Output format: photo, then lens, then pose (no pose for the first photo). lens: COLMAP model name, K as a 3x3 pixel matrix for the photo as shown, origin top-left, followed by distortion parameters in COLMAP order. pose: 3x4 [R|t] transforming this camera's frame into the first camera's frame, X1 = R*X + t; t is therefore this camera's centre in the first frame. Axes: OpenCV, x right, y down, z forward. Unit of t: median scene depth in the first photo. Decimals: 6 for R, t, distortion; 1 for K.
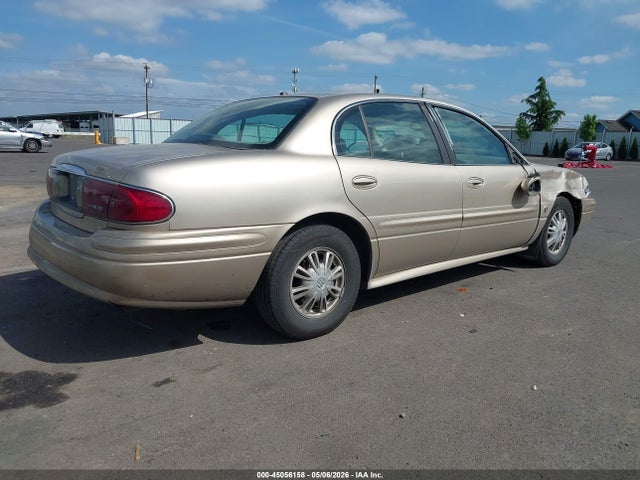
lens RADIAL K [[501.4, 0, 340.2], [0, 501.4, 240.6], [0, 0, 1]] dist [0.048766, -0.091336]
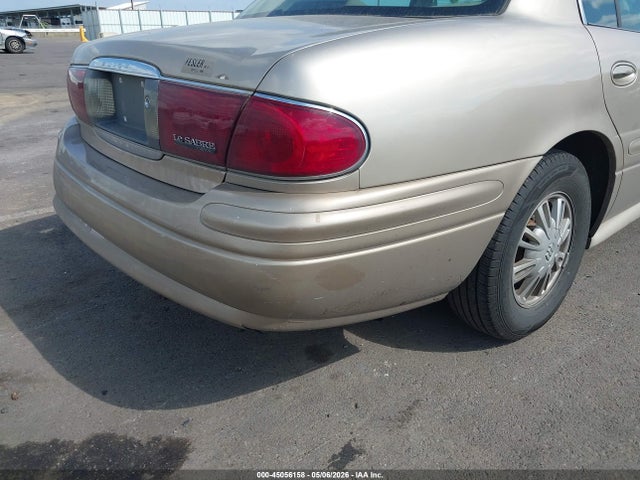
lens RADIAL K [[504.7, 0, 327.7], [0, 504.7, 238.0], [0, 0, 1]] dist [-0.000629, -0.002841]
pose [[0.999384, -0.027019, -0.022398, -0.285380], [0.030851, 0.980588, 0.193639, -0.054831], [0.016732, -0.194211, 0.980817, 0.404532]]
